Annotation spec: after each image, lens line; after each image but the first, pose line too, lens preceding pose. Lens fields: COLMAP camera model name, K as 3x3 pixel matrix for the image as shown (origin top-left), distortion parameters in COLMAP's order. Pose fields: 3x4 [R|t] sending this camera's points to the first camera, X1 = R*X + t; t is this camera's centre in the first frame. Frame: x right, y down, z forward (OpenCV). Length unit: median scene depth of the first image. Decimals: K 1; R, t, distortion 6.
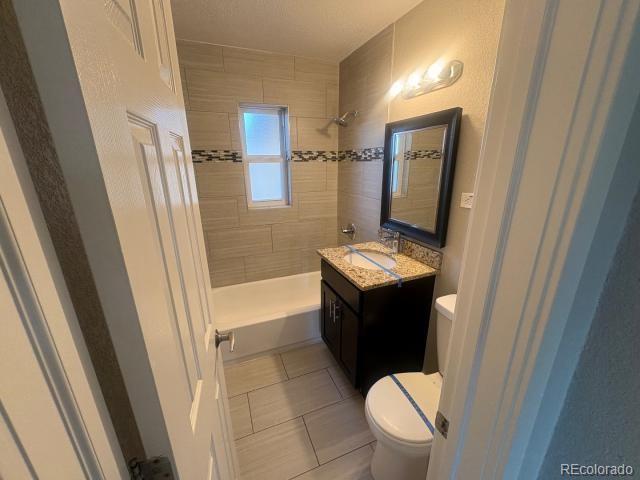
lens RADIAL K [[255.9, 0, 319.7], [0, 255.9, 238.8], [0, 0, 1]] dist [-0.000235, -0.000009]
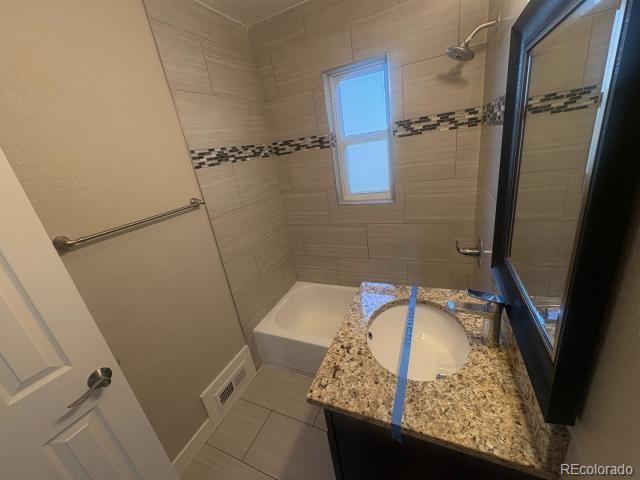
lens RADIAL K [[255.9, 0, 319.7], [0, 255.9, 238.8], [0, 0, 1]] dist [-0.000235, -0.000009]
pose [[0.683503, 0.162850, -0.711551, 0.284189], [-0.075011, 0.985305, 0.153449, -0.124130], [0.726084, -0.051509, 0.685674, 0.366057]]
